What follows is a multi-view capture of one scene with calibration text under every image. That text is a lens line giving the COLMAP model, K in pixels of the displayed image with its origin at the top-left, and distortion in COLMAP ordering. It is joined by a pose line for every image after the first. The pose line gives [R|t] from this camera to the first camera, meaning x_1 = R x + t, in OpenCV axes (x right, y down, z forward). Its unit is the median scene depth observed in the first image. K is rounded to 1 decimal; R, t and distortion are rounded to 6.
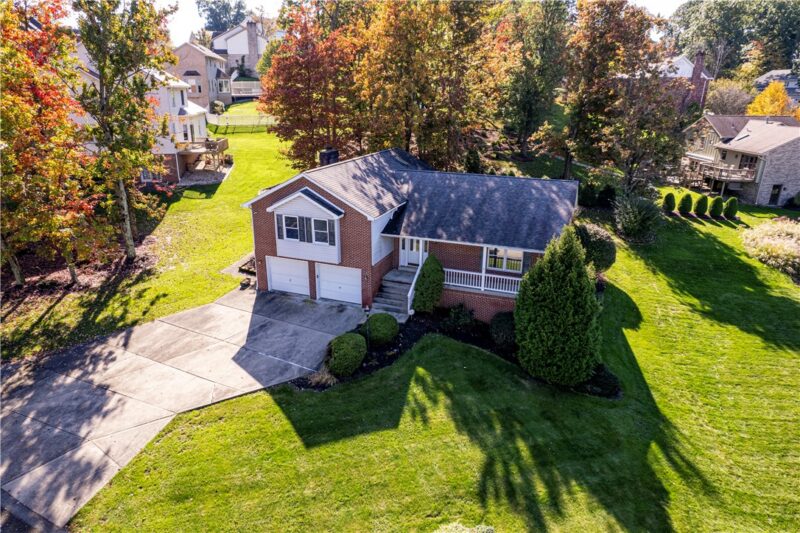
lens RADIAL K [[513.2, 0, 400.0], [0, 513.2, 266.5], [0, 0, 1]] dist [-0.061570, 0.053561]
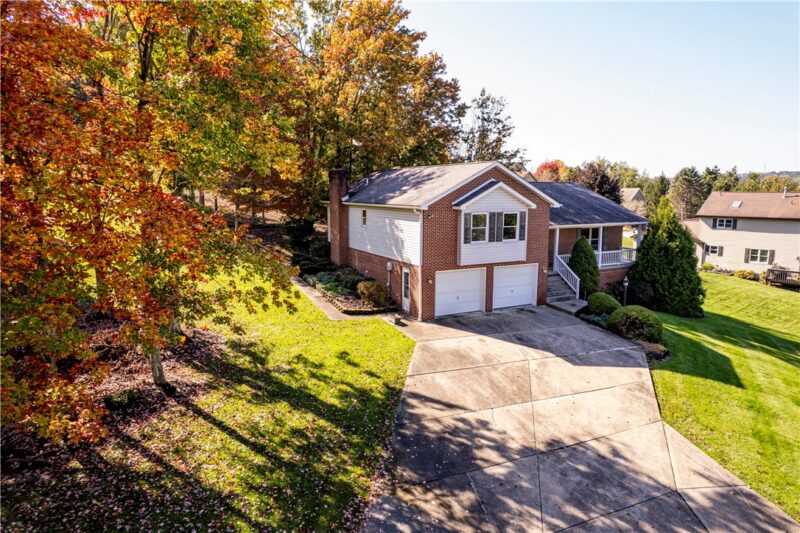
lens RADIAL K [[513.2, 0, 400.0], [0, 513.2, 266.5], [0, 0, 1]] dist [-0.061570, 0.053561]
pose [[0.669504, -0.117431, 0.733468, -0.965949], [0.248501, 0.965939, -0.072178, 0.016285], [-0.700009, 0.230591, 0.675881, 0.547779]]
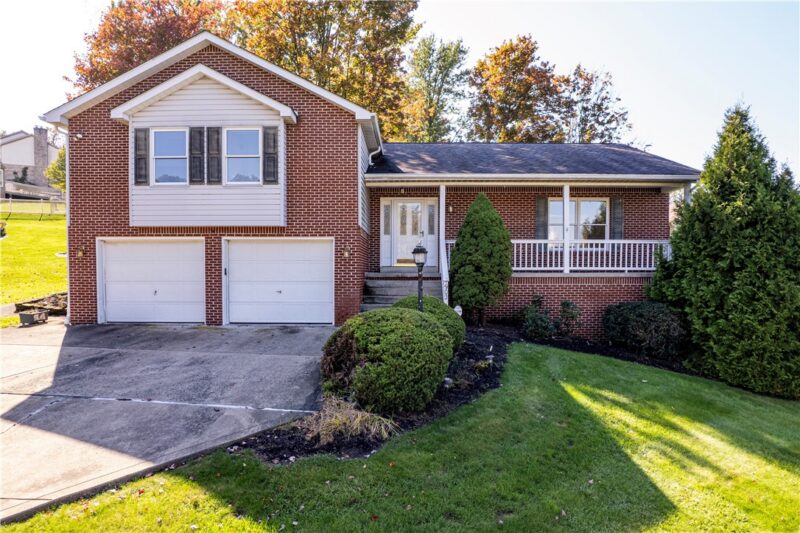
lens RADIAL K [[529.0, 0, 402.7], [0, 529.0, 292.4], [0, 0, 1]] dist [-0.068629, 0.062124]
pose [[0.936605, -0.018497, 0.349899, -0.189712], [0.121109, 0.954148, -0.273742, 0.195527], [-0.328792, 0.298764, 0.895900, 0.574664]]
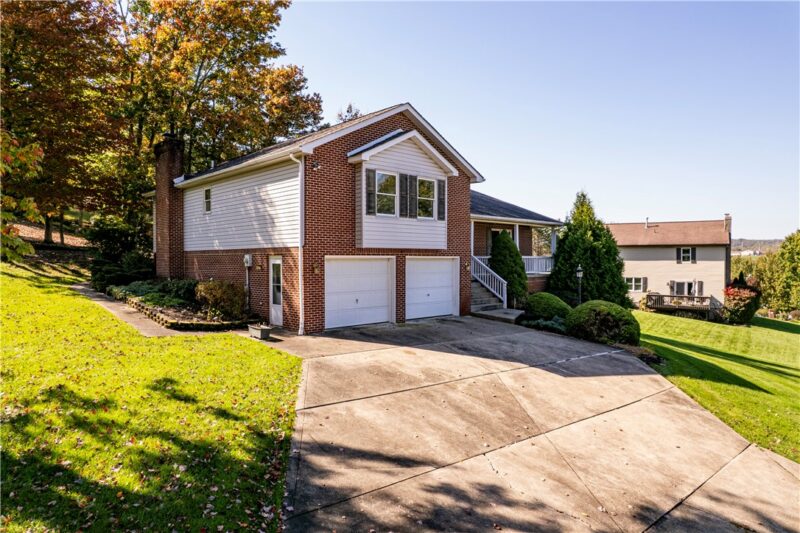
lens RADIAL K [[513.2, 0, 400.0], [0, 513.2, 266.5], [0, 0, 1]] dist [-0.061570, 0.053561]
pose [[0.428994, -0.020099, 0.903084, -0.755926], [0.302634, 0.945172, -0.122726, 0.080377], [-0.851103, 0.325953, 0.411556, 0.800532]]
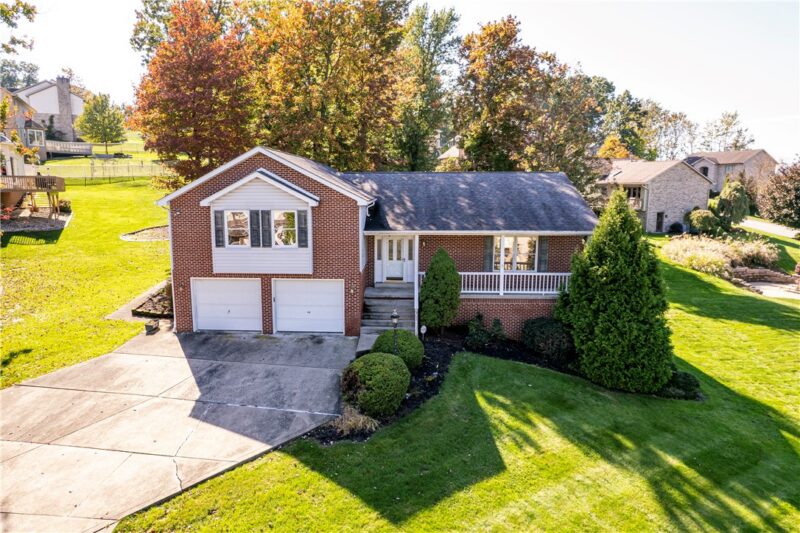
lens RADIAL K [[532.0, 0, 370.8], [0, 532.0, 266.6], [0, 0, 1]] dist [-0.032853, 0.000997]
pose [[0.955538, -0.054535, 0.289782, -0.259868], [0.106832, 0.980008, -0.167842, 0.119072], [-0.274835, 0.191338, 0.942261, 0.288013]]
